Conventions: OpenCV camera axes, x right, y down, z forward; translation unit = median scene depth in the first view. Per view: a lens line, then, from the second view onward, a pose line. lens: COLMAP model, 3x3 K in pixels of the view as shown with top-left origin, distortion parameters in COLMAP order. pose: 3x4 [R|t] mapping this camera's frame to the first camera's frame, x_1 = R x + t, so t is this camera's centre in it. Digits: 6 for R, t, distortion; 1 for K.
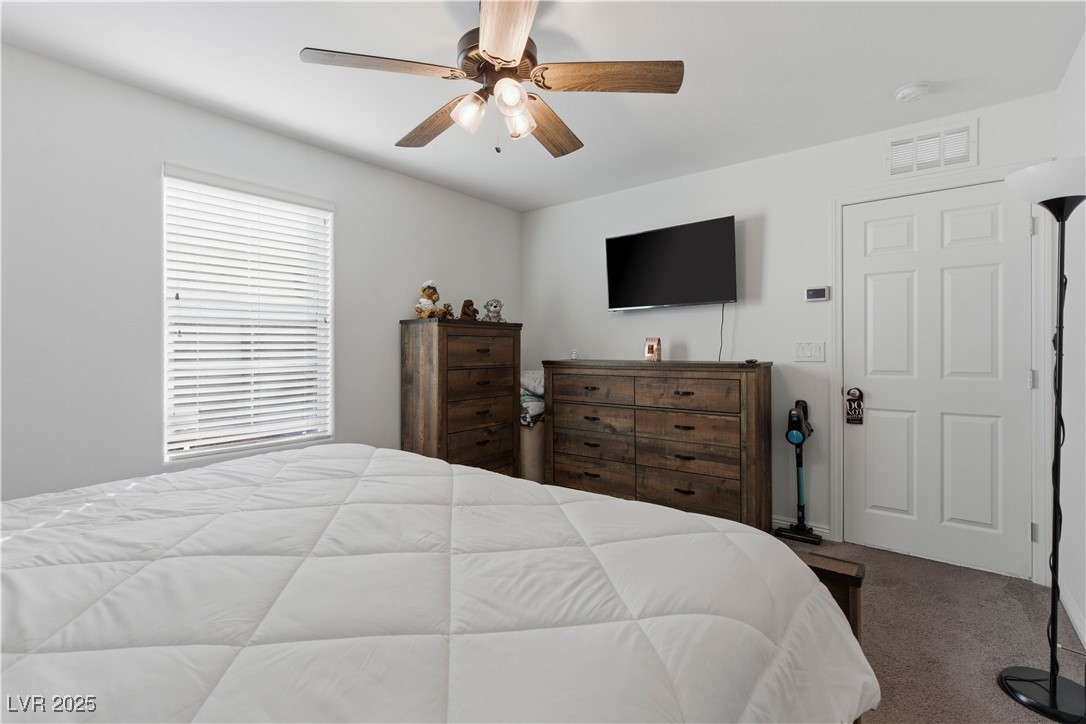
lens RADIAL K [[501.8, 0, 535.9], [0, 501.8, 348.2], [0, 0, 1]] dist [-0.000051, -0.001130]
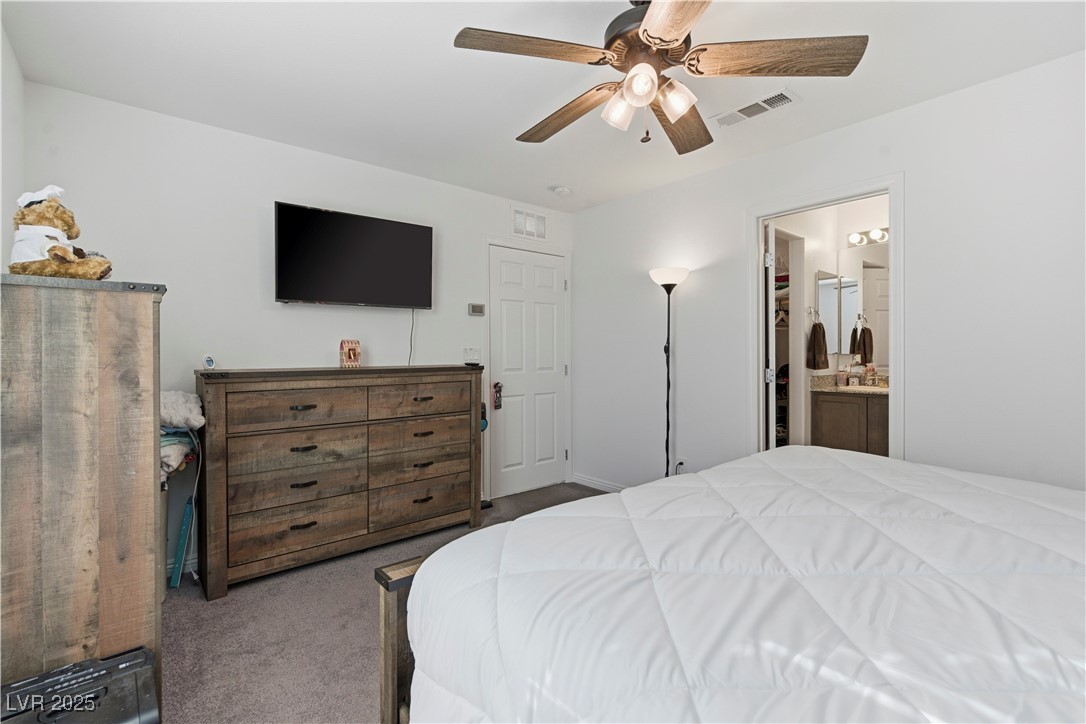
lens RADIAL K [[499.0, 0, 537.6], [0, 499.0, 355.6], [0, 0, 1]] dist [0.000201, -0.000834]
pose [[0.173772, -0.002104, 0.984784, -0.587722], [0.001470, 0.999997, 0.001877, 0.004063], [-0.984785, 0.001121, 0.173775, 0.582198]]
